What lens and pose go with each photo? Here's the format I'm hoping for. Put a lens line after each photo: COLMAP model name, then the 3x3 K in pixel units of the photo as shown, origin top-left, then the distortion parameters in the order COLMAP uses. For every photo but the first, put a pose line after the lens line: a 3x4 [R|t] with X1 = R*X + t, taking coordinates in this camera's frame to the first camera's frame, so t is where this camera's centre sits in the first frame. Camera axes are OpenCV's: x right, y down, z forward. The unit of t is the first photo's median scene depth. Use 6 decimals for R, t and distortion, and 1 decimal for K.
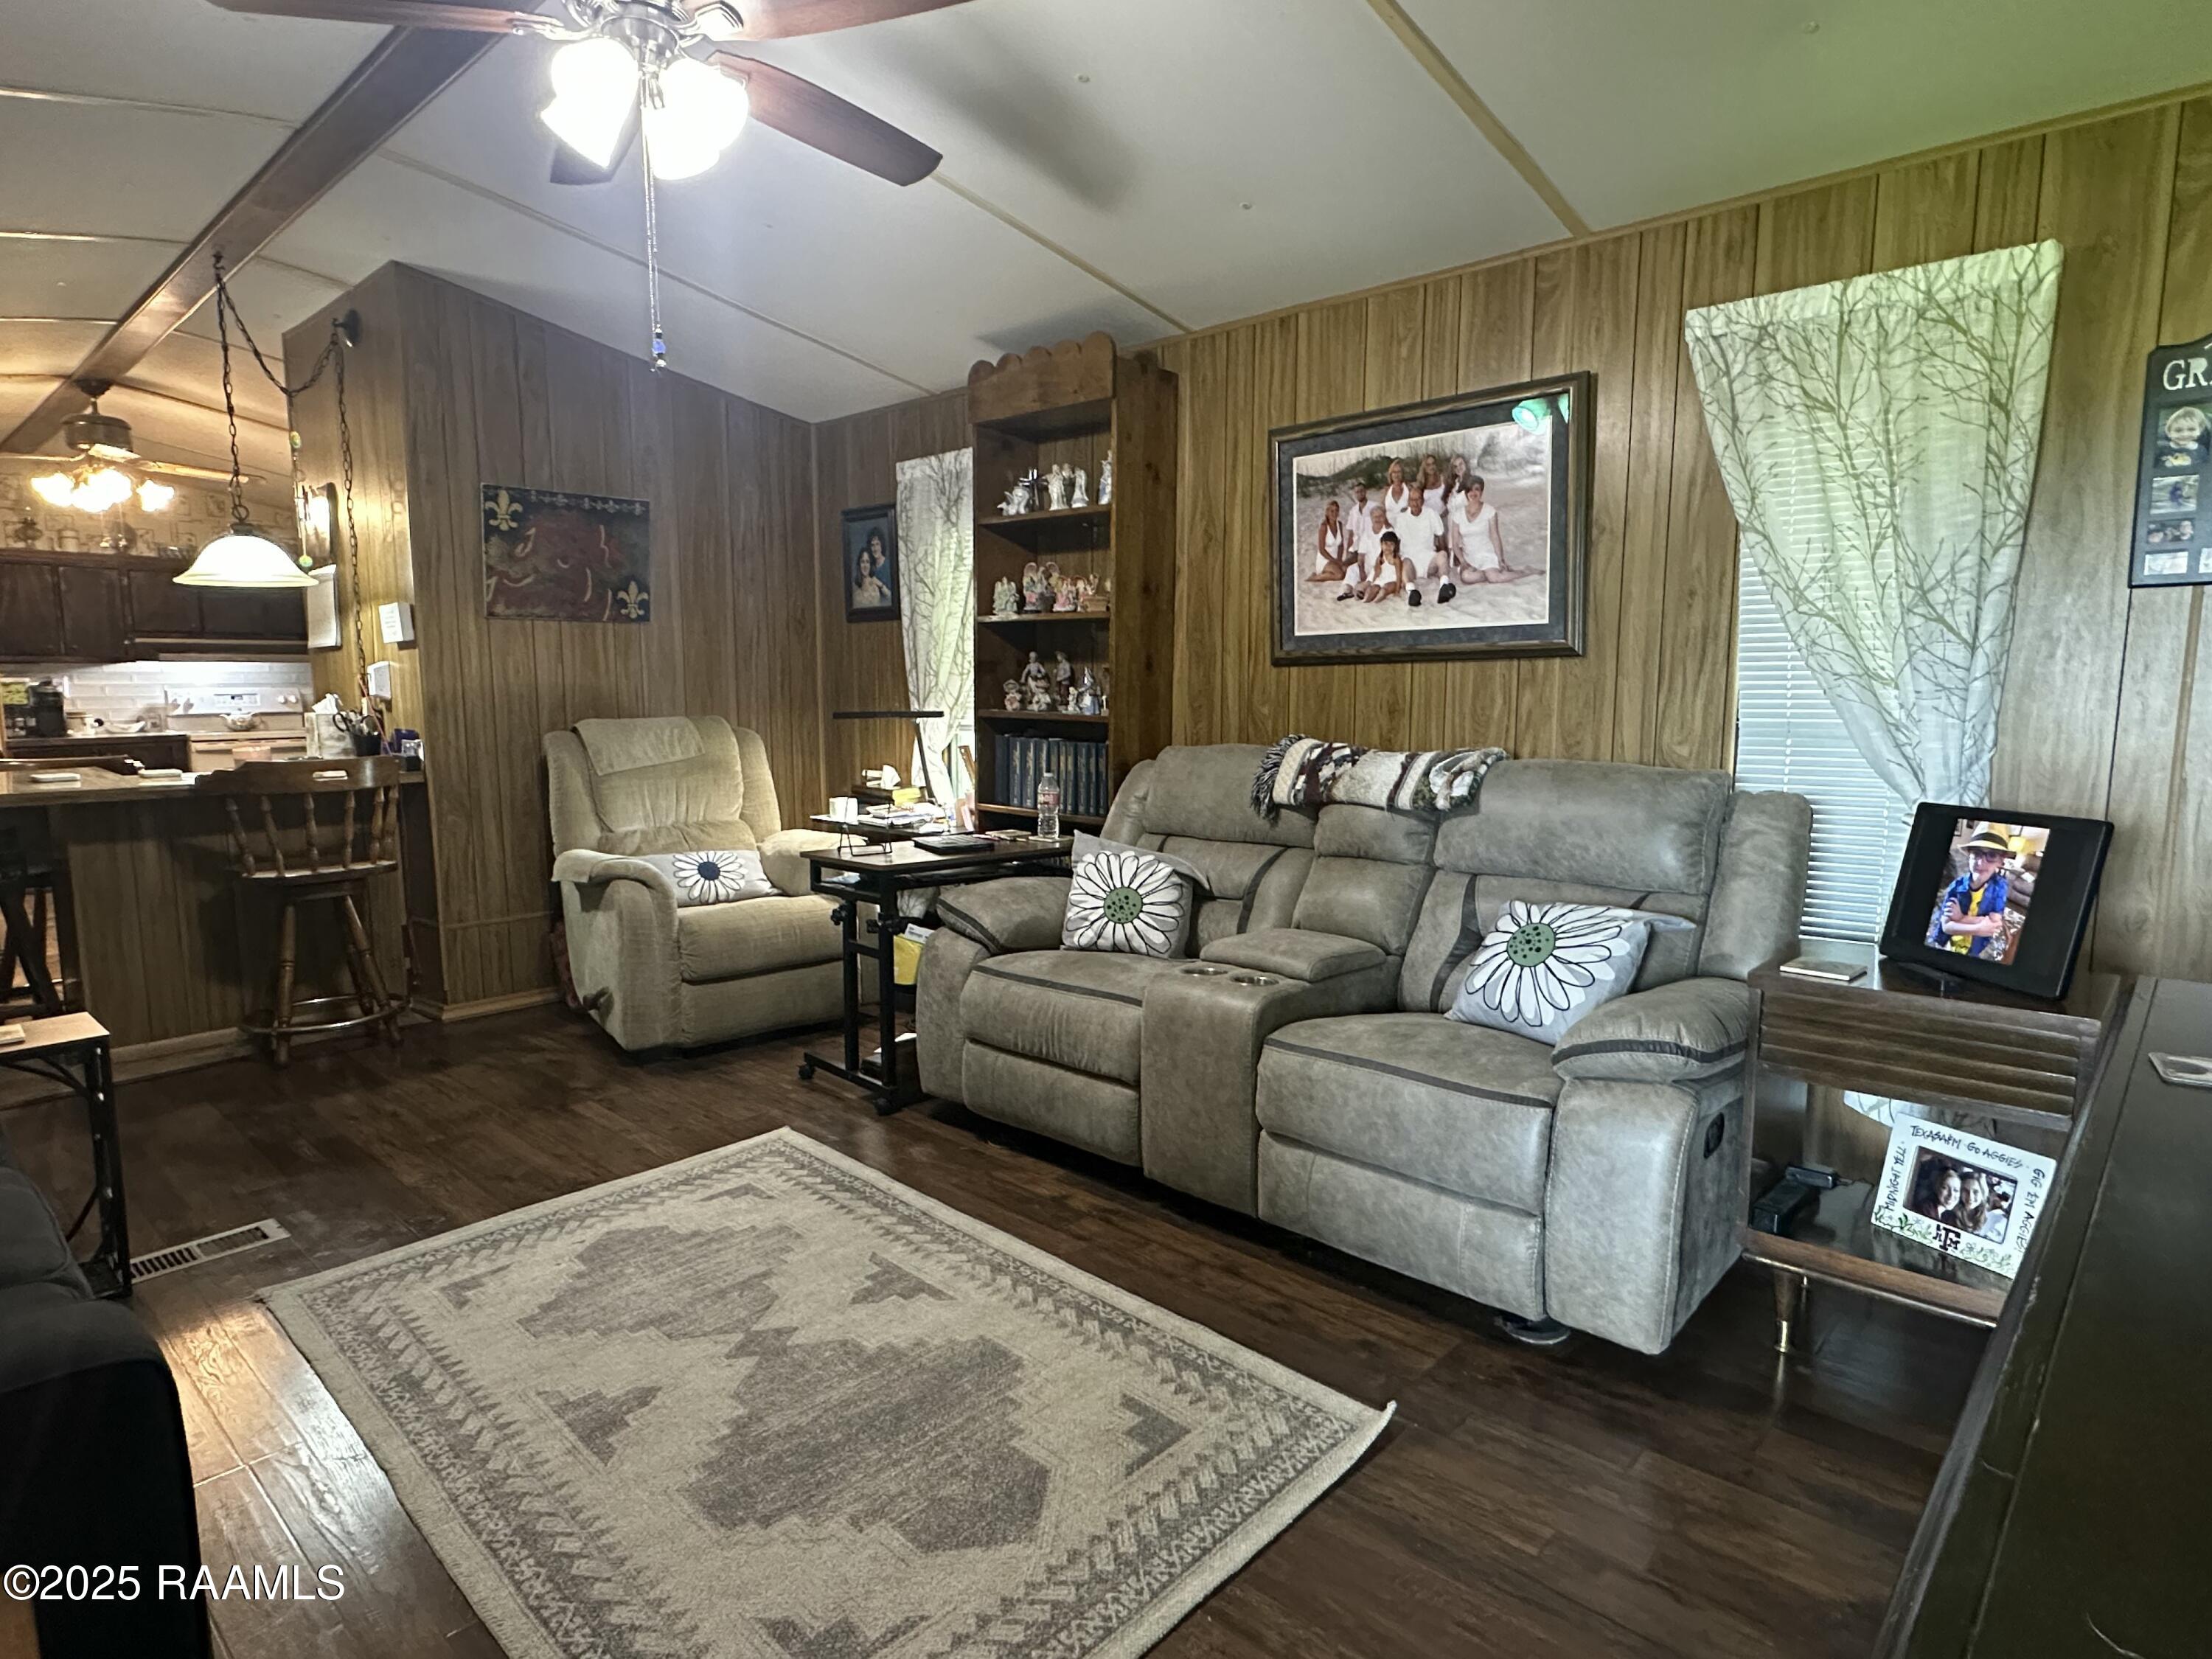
lens RADIAL K [[1228.1, 0, 1095.9], [0, 1228.1, 833.3], [0, 0, 1]] dist [-0.003338, 0.001844]
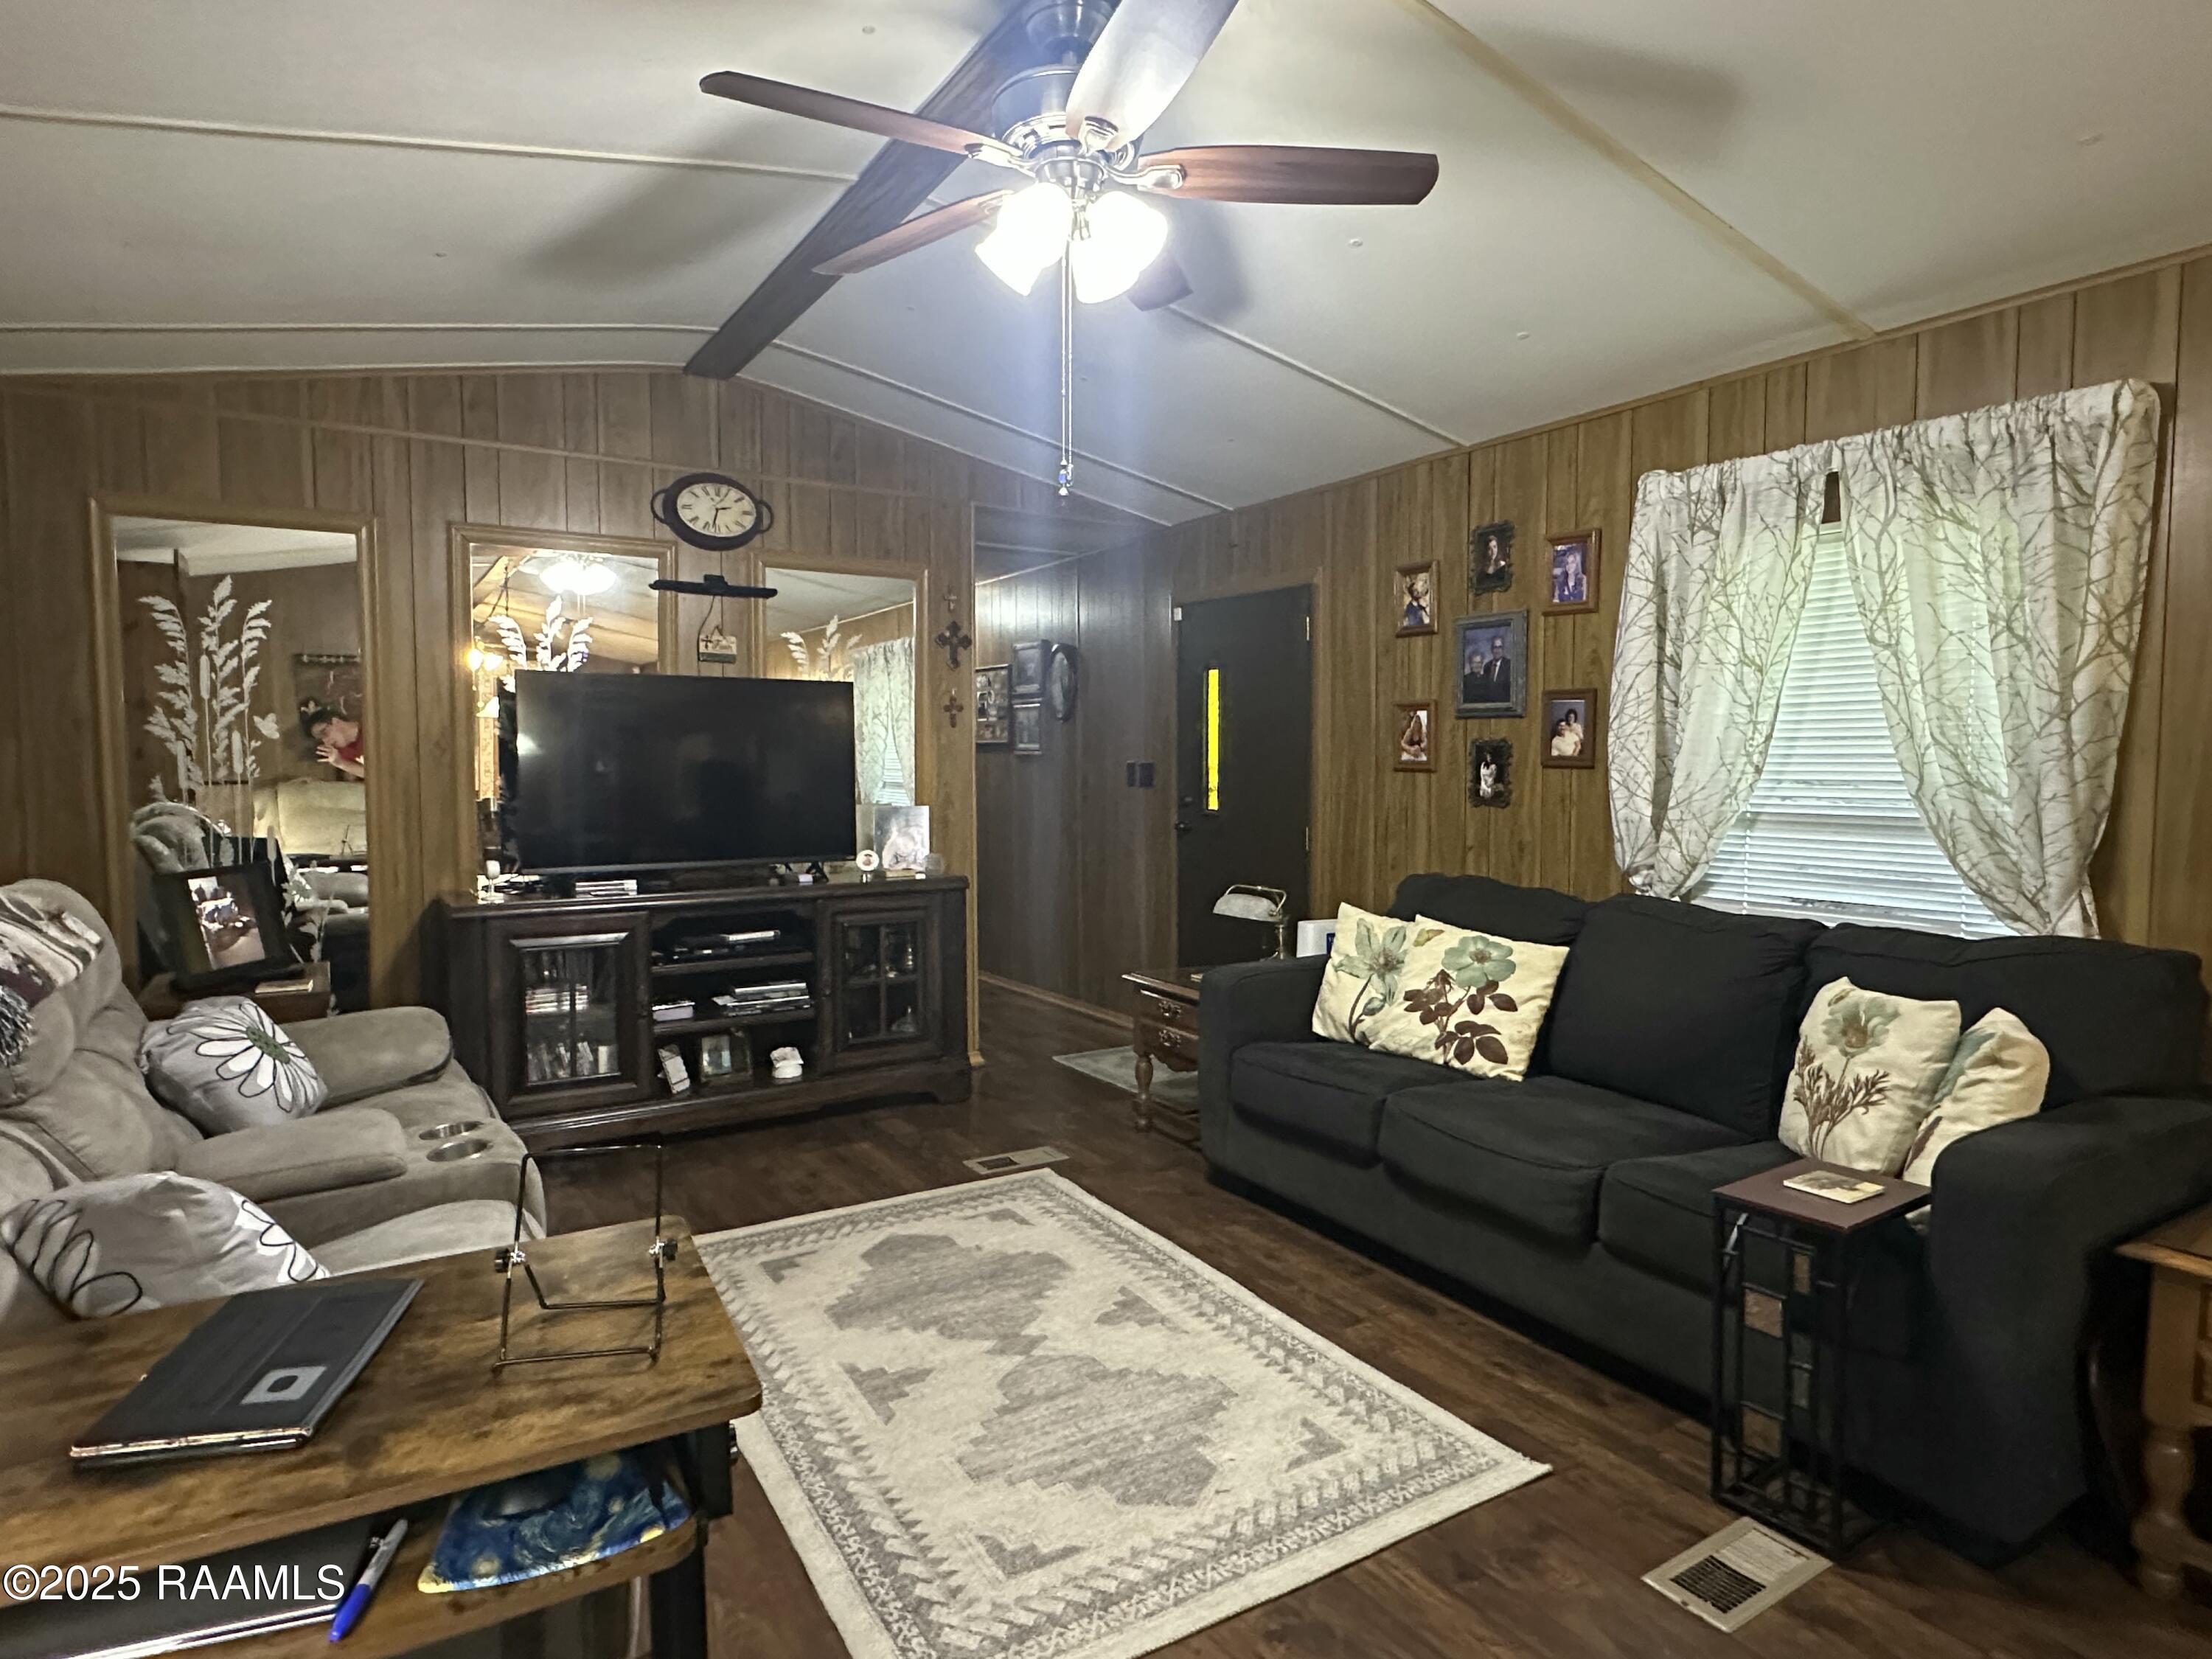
lens RADIAL K [[1228.1, 0, 1092.9], [0, 1228.1, 831.7], [0, 0, 1]] dist [-0.003338, 0.001844]
pose [[-0.966259, -0.010855, 0.257345, -0.426871], [0.036795, 0.983048, 0.179621, -0.182273], [-0.254932, 0.183029, -0.949479, 1.341419]]
